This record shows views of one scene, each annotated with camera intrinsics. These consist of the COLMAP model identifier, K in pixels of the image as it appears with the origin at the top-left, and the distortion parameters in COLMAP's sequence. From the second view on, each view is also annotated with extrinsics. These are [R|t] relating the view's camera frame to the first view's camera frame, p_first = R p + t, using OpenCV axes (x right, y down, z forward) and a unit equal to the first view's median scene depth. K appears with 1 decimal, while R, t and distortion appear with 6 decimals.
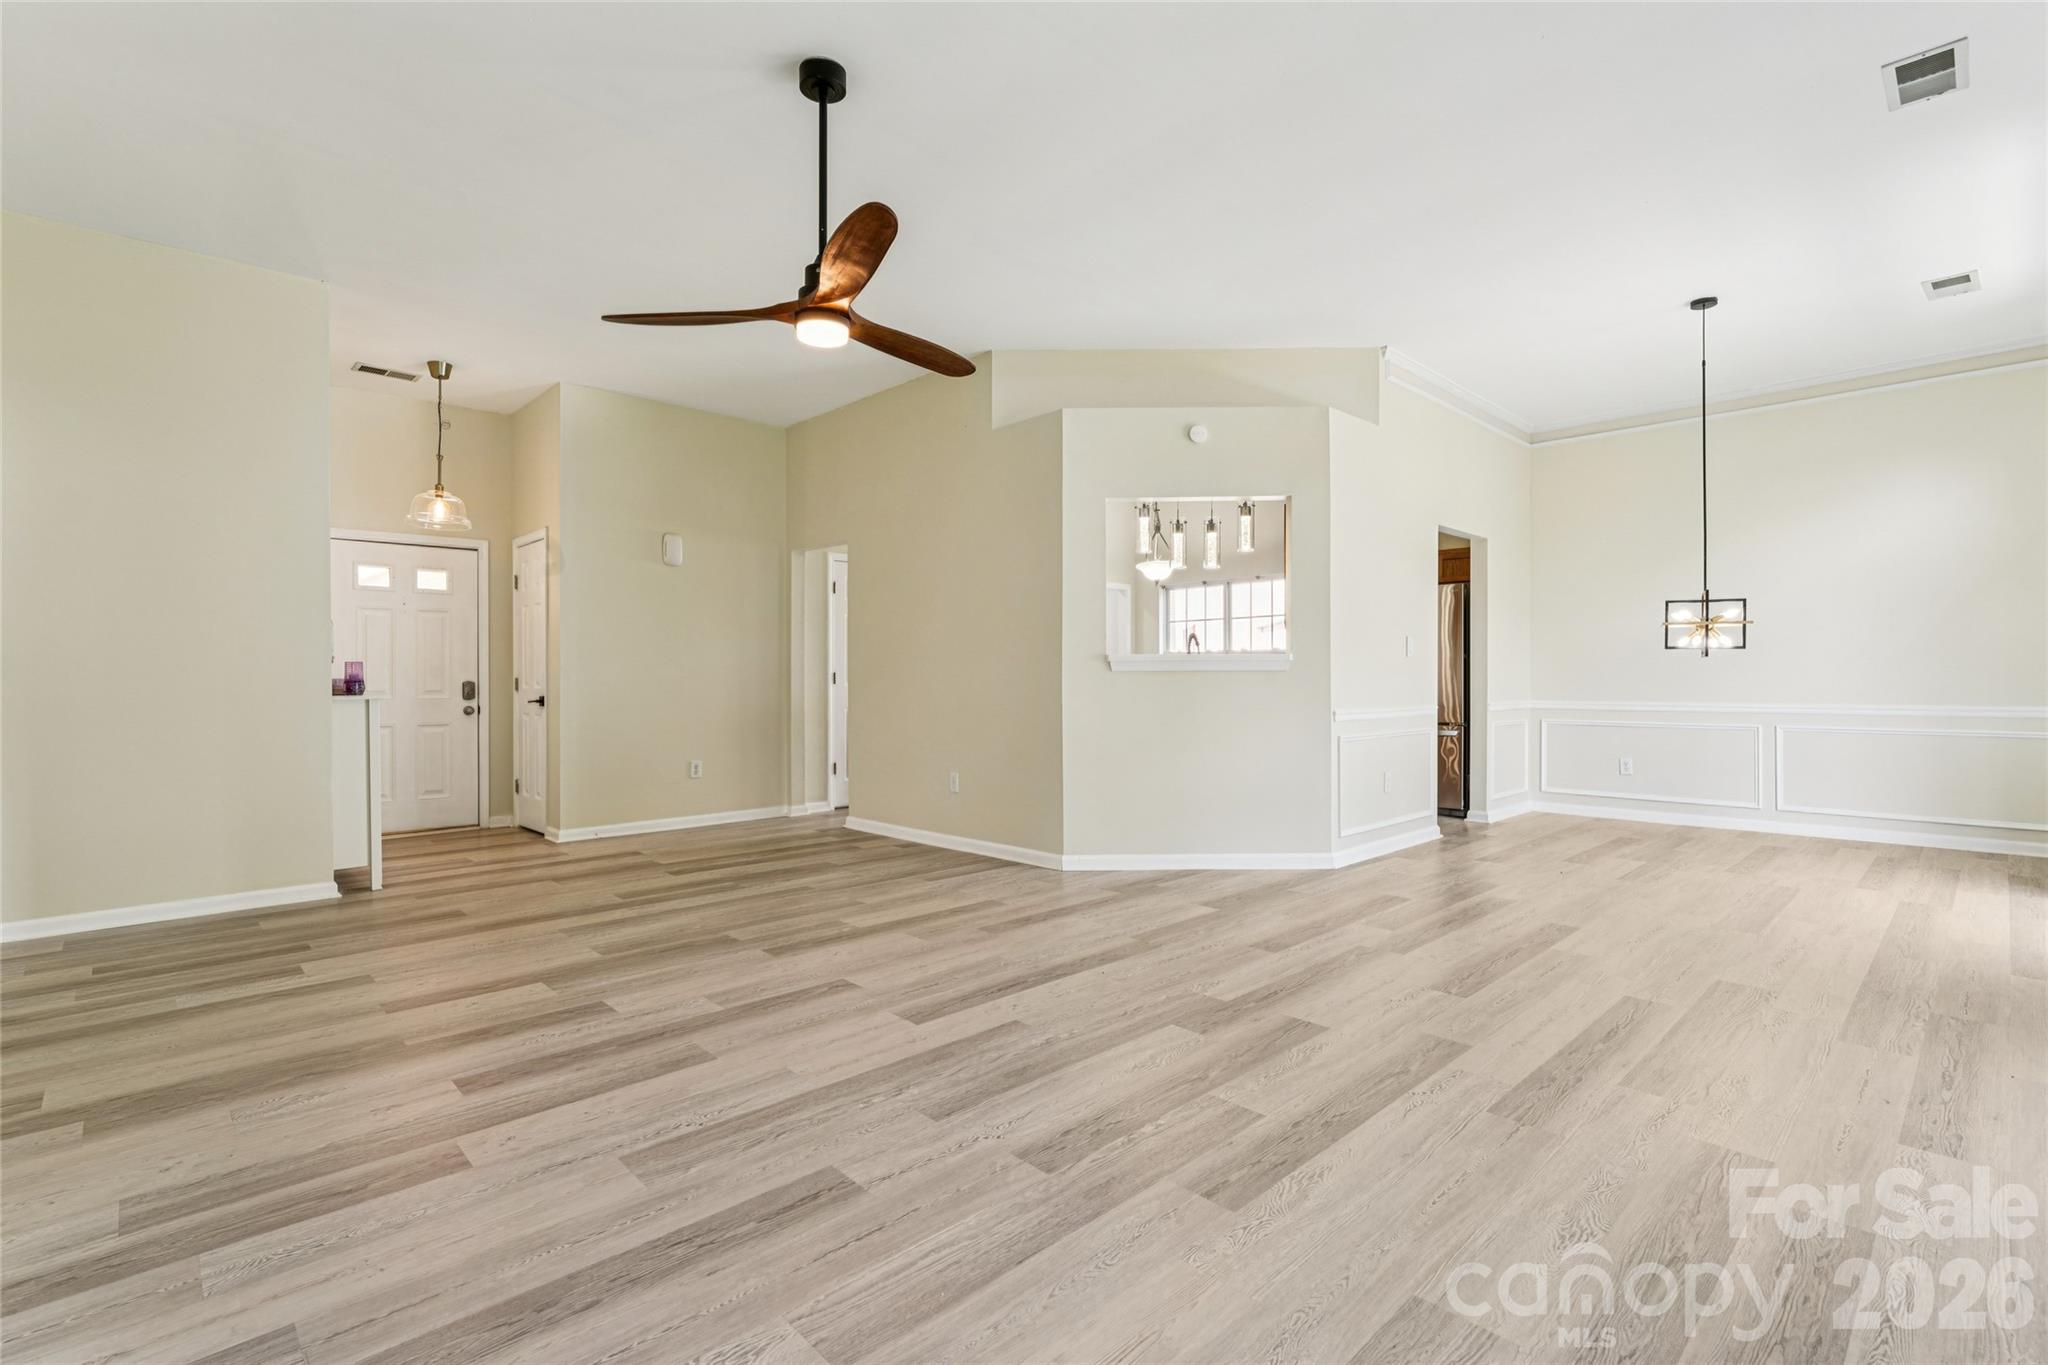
lens RADIAL K [[948.9, 0, 1025.4], [0, 948.9, 680.0], [0, 0, 1]] dist [-0.008248, 0.001594]
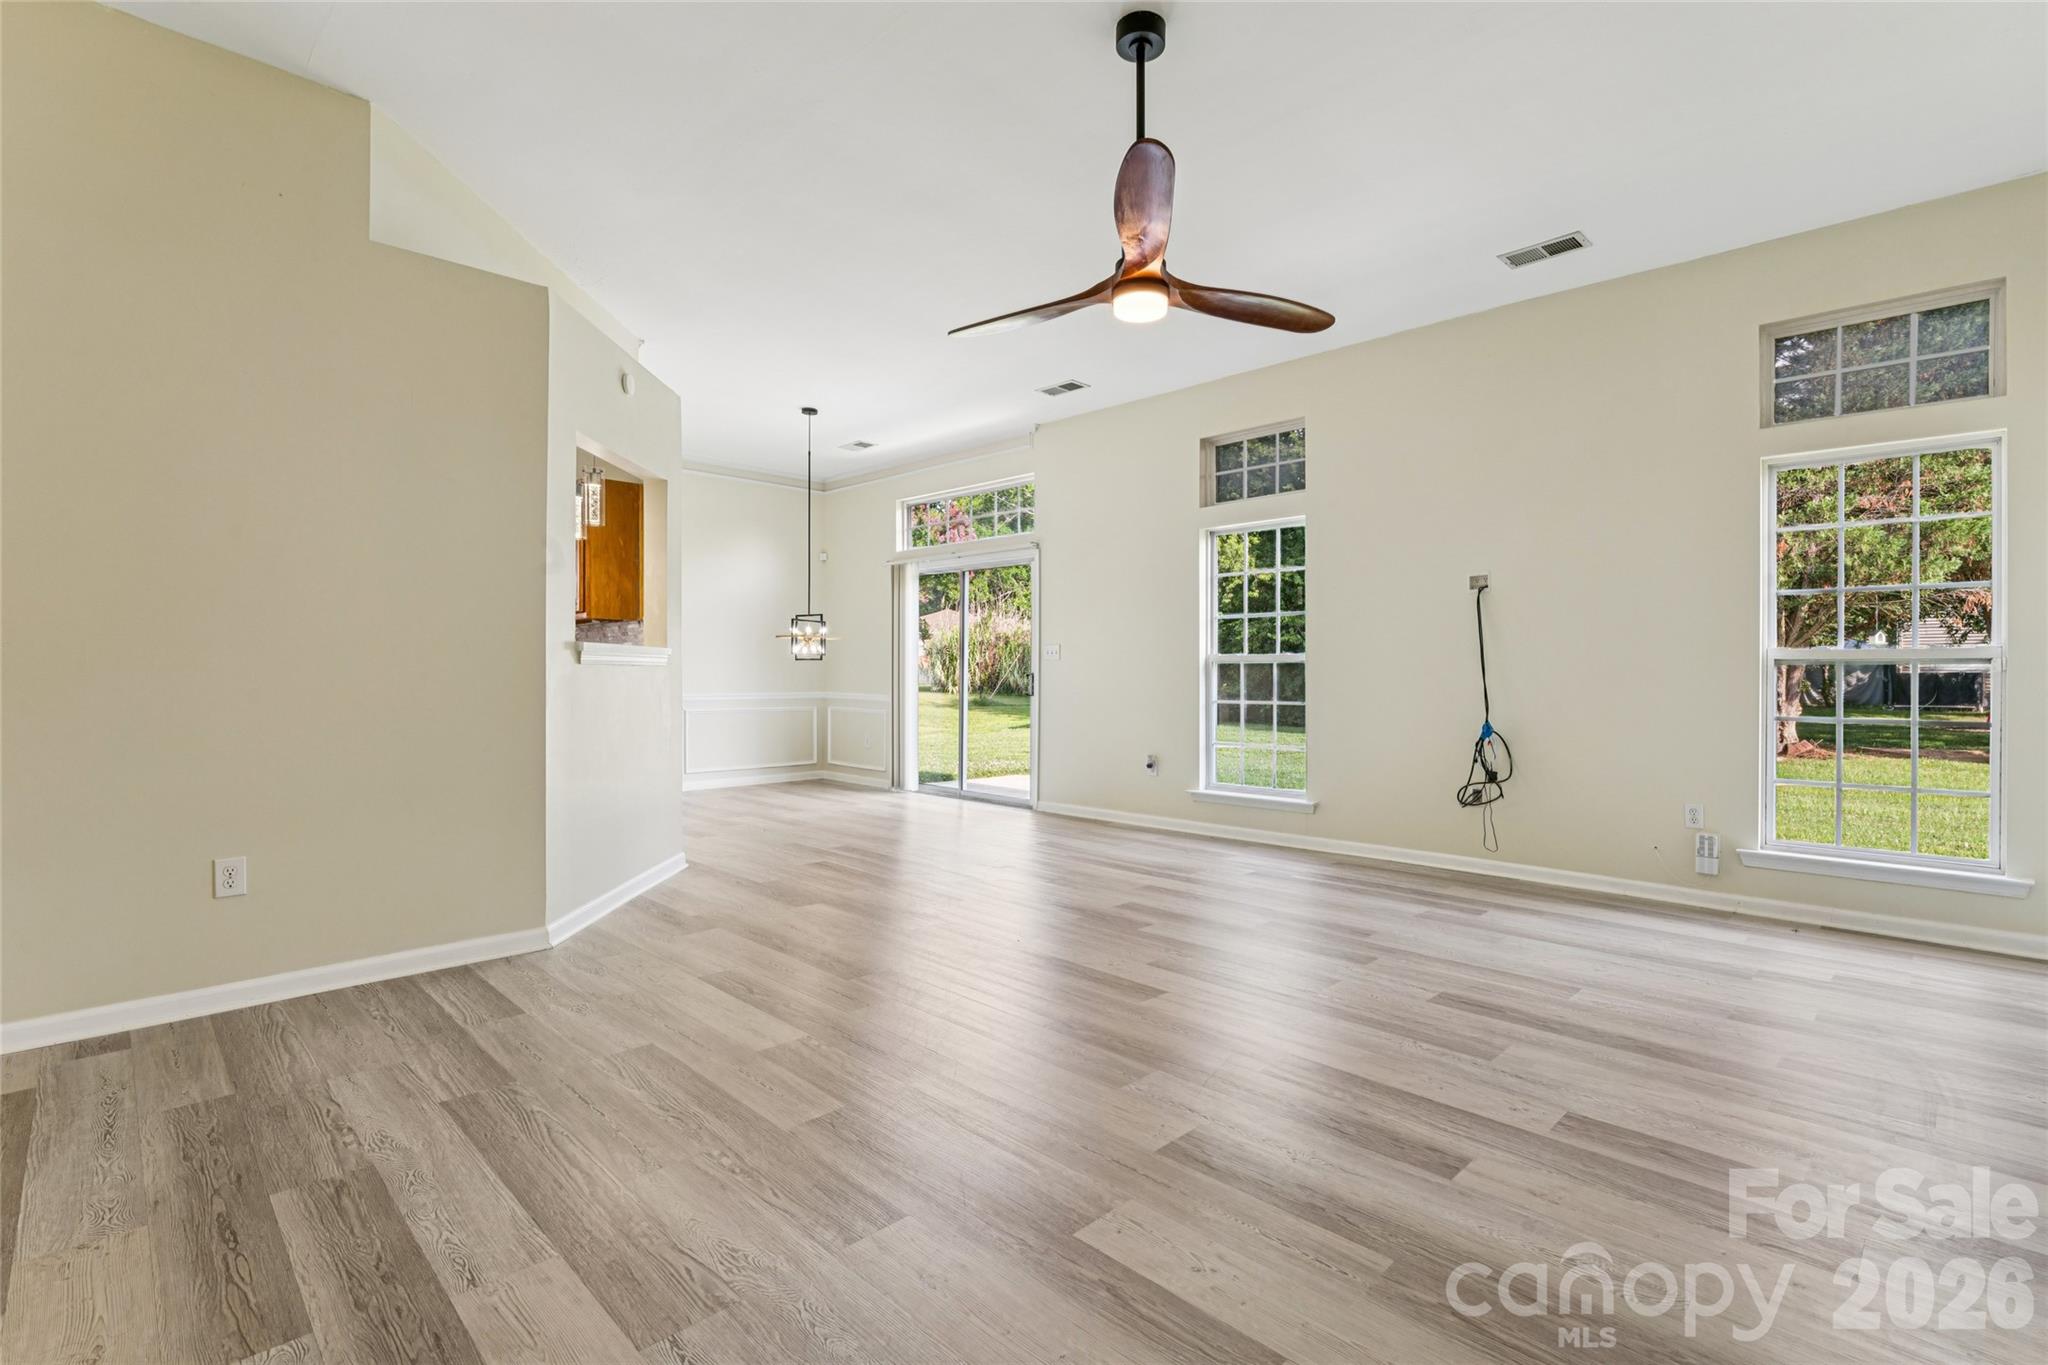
lens RADIAL K [[948.9, 0, 1029.6], [0, 948.9, 673.7], [0, 0, 1]] dist [-0.008248, 0.001594]
pose [[-0.024357, 0.003788, 0.999696, -1.219370], [-0.000144, 0.999993, -0.003793, -0.000126], [-0.999703, -0.000236, -0.024356, 1.199718]]
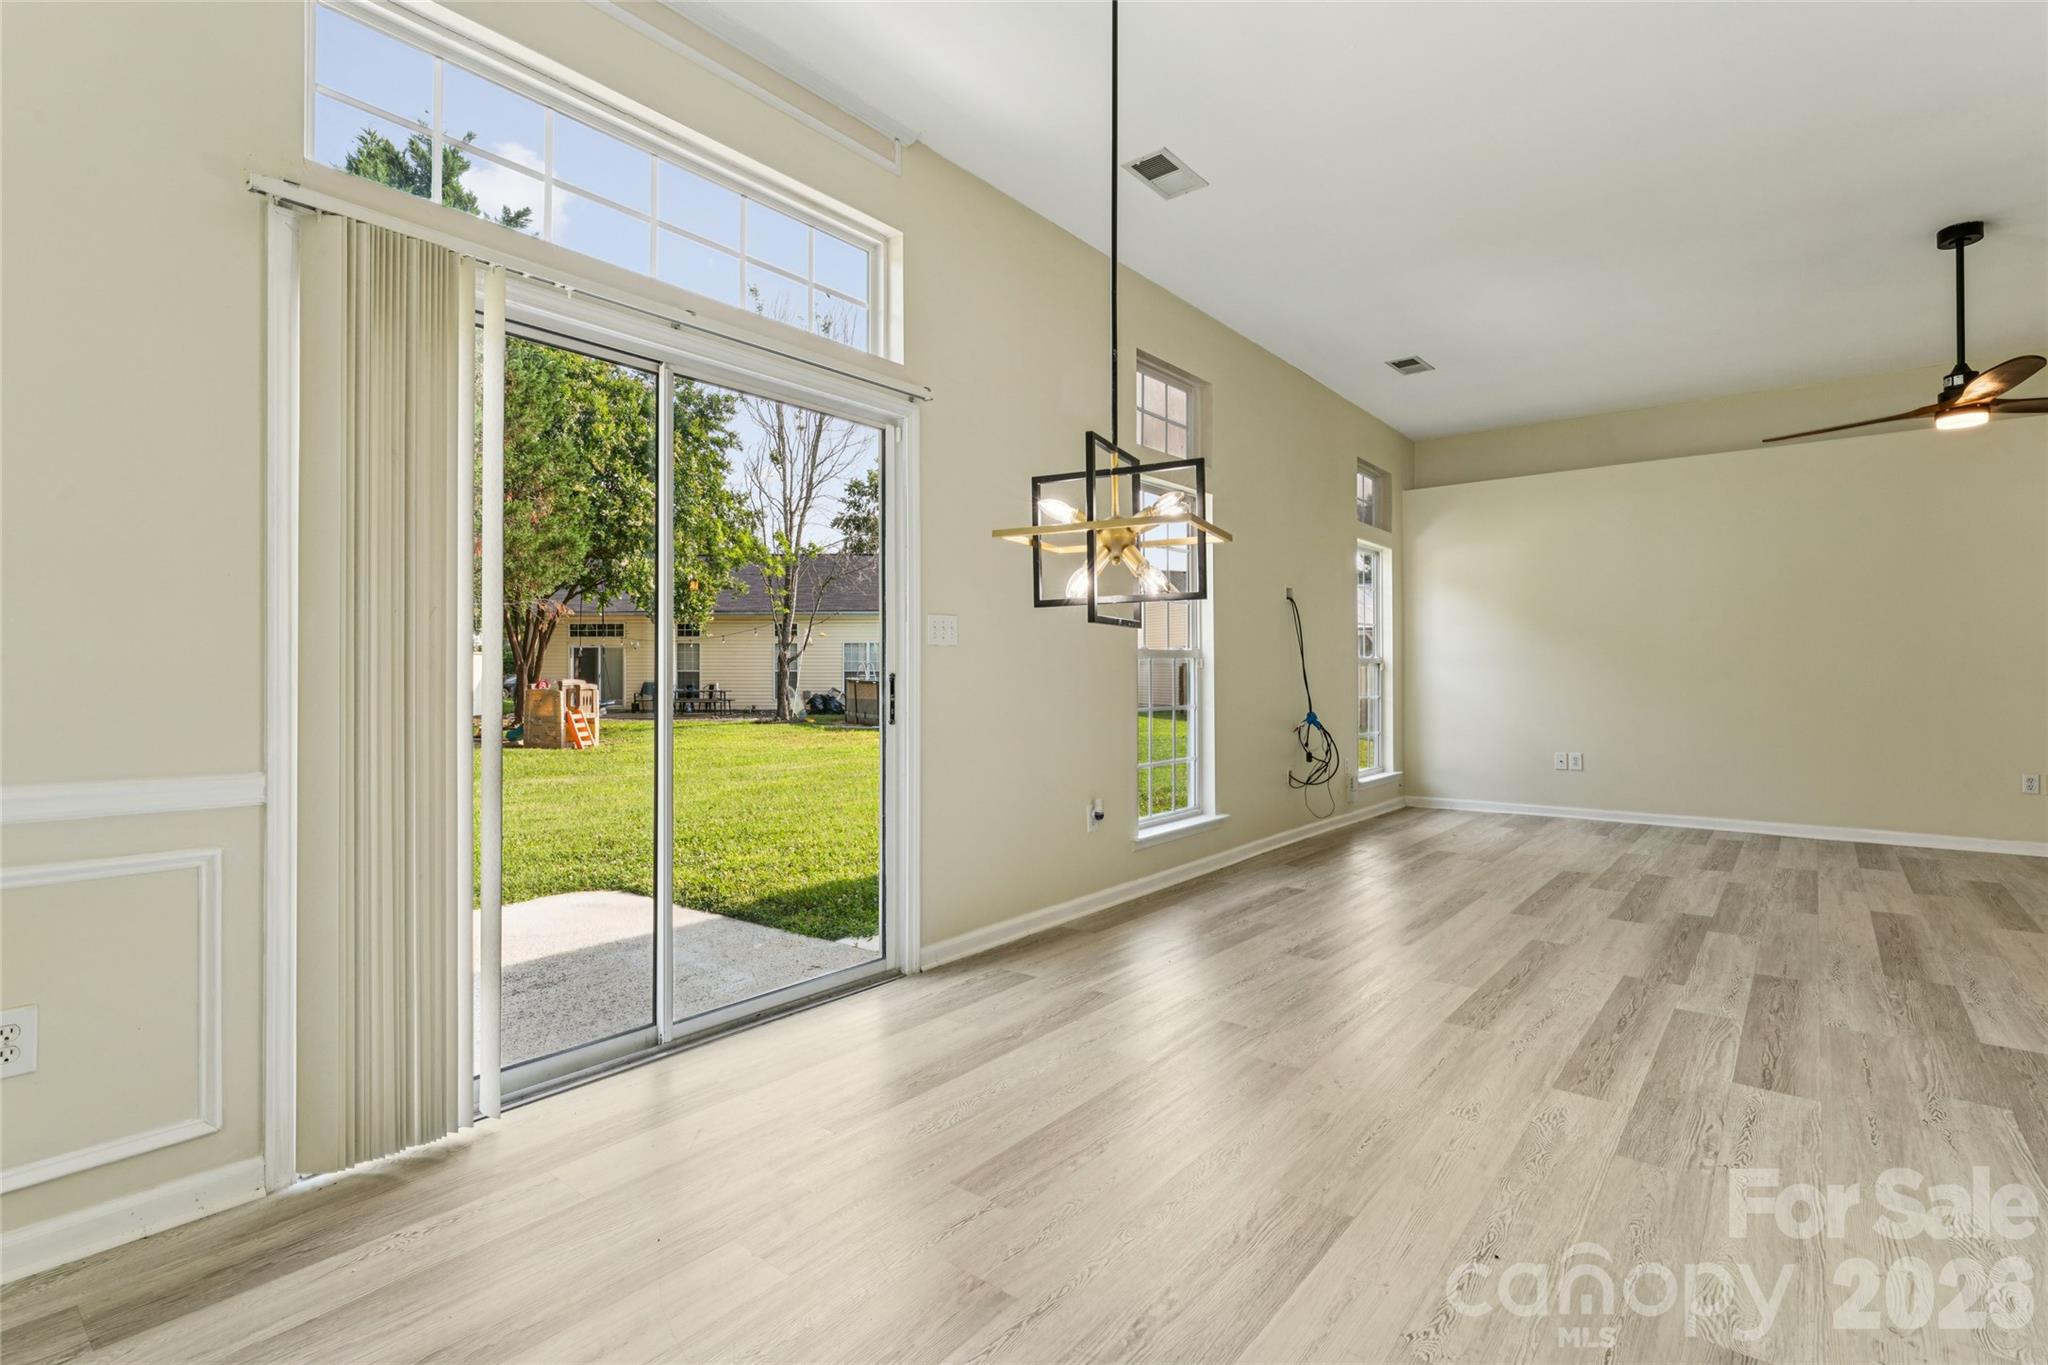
lens RADIAL K [[948.9, 0, 1032.8], [0, 948.9, 671.1], [0, 0, 1]] dist [-0.008248, 0.001594]
pose [[-0.992413, 0.006512, -0.122777, 1.361017], [0.006583, 0.999978, -0.000177, -0.014075], [0.122774, -0.000984, -0.992434, 2.317920]]
